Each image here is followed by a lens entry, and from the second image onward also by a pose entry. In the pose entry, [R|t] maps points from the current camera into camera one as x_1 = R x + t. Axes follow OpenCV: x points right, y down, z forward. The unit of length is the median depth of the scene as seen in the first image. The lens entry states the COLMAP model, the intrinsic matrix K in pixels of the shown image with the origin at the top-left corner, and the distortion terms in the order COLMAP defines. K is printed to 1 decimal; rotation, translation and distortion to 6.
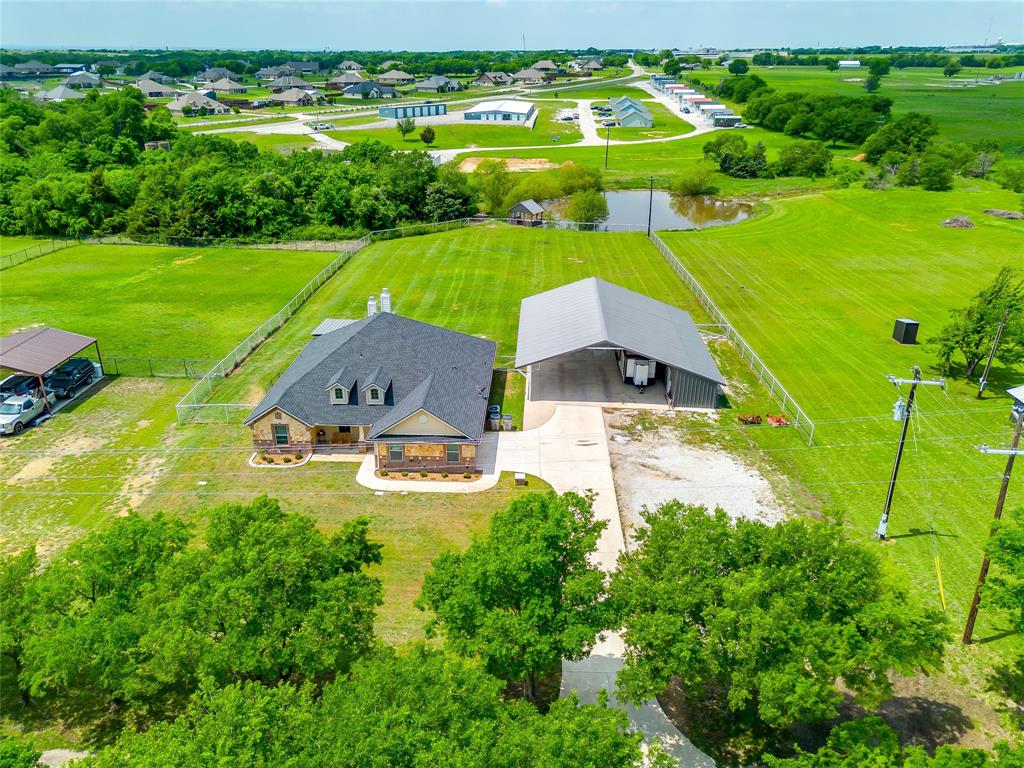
lens RADIAL K [[739.9, 0, 512.0], [0, 739.9, 384.0], [0, 0, 1]] dist [0.065164, -0.064134]
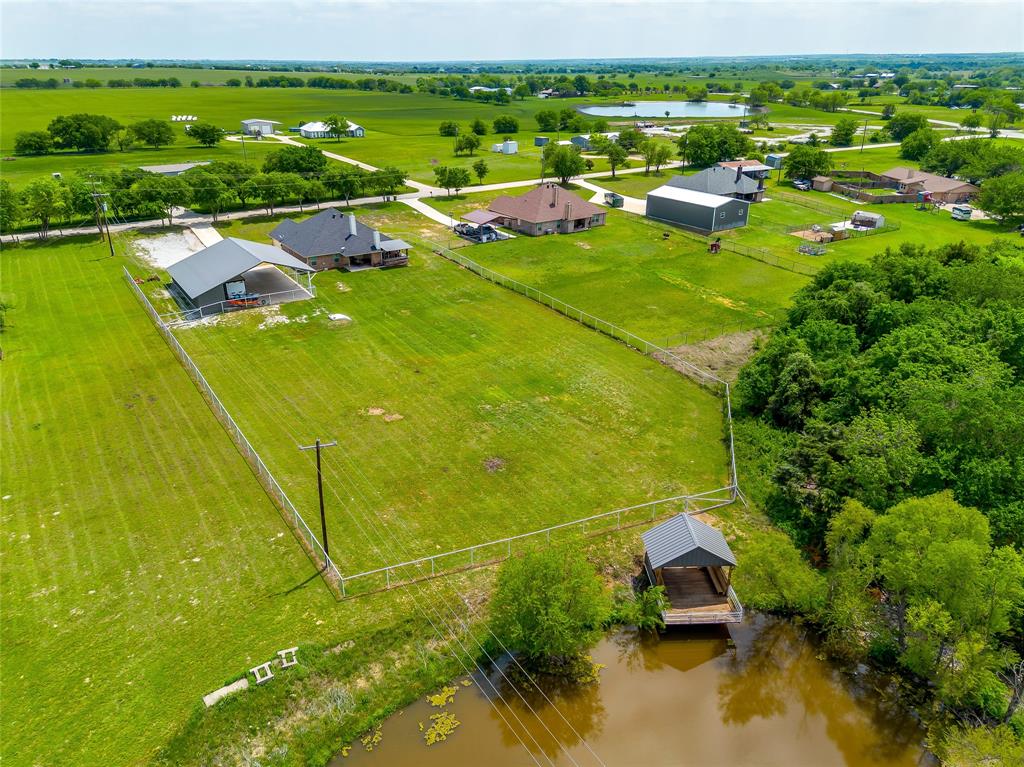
lens RADIAL K [[739.9, 0, 512.0], [0, 739.9, 383.5], [0, 0, 1]] dist [0.065164, -0.064134]
pose [[-0.790059, 0.242500, -0.563028, 0.352730], [-0.263430, 0.695013, 0.669001, -0.630984], [0.553545, 0.676868, -0.485219, 1.288213]]
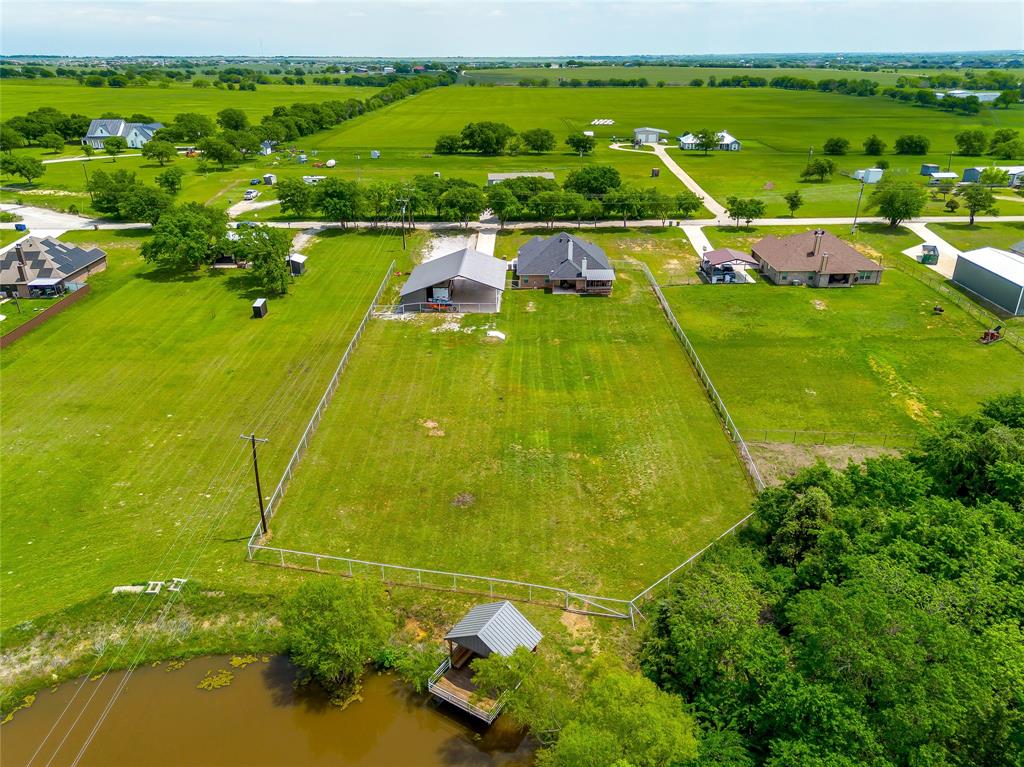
lens RADIAL K [[739.9, 0, 512.0], [0, 739.9, 383.5], [0, 0, 1]] dist [0.065164, -0.064134]
pose [[-0.998964, 0.020273, -0.040740, 0.036696], [-0.017668, 0.652246, 0.757802, -0.738671], [0.041936, 0.757736, -0.651212, 1.379175]]
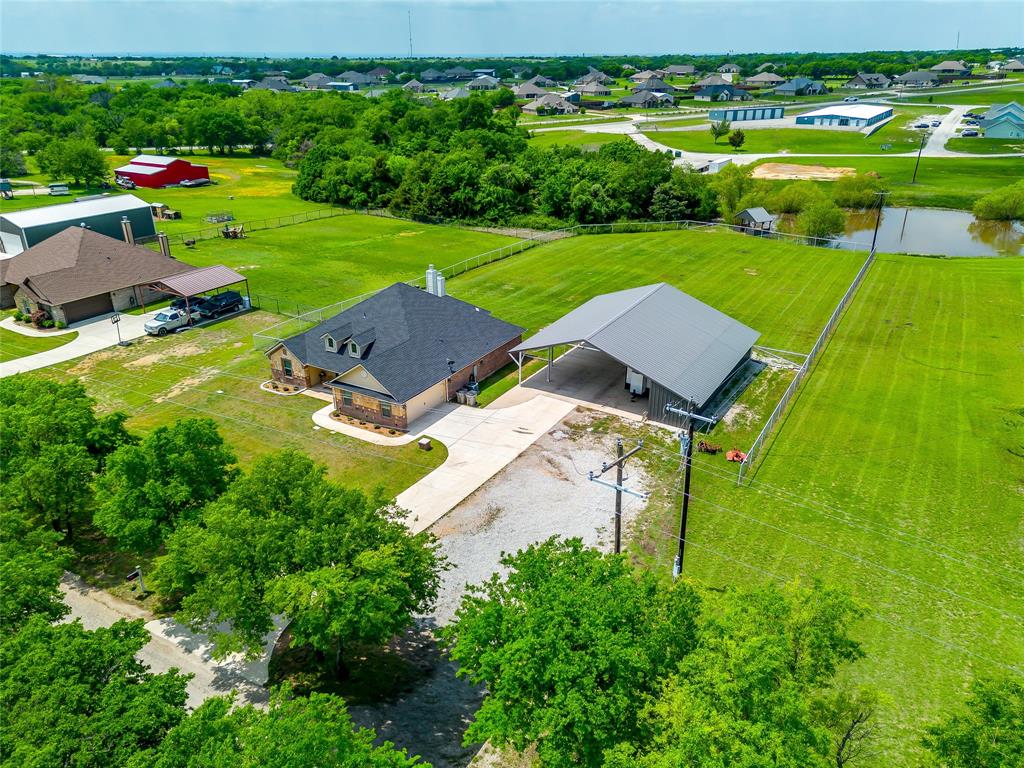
lens RADIAL K [[727.5, 0, 529.0], [0, 727.5, 384.7], [0, 0, 1]] dist [0.070063, -0.054684]
pose [[0.884200, 0.186242, -0.428374, 0.251650], [-0.185336, 0.981678, 0.044251, -0.014329], [0.428767, 0.040266, 0.902517, 0.038199]]
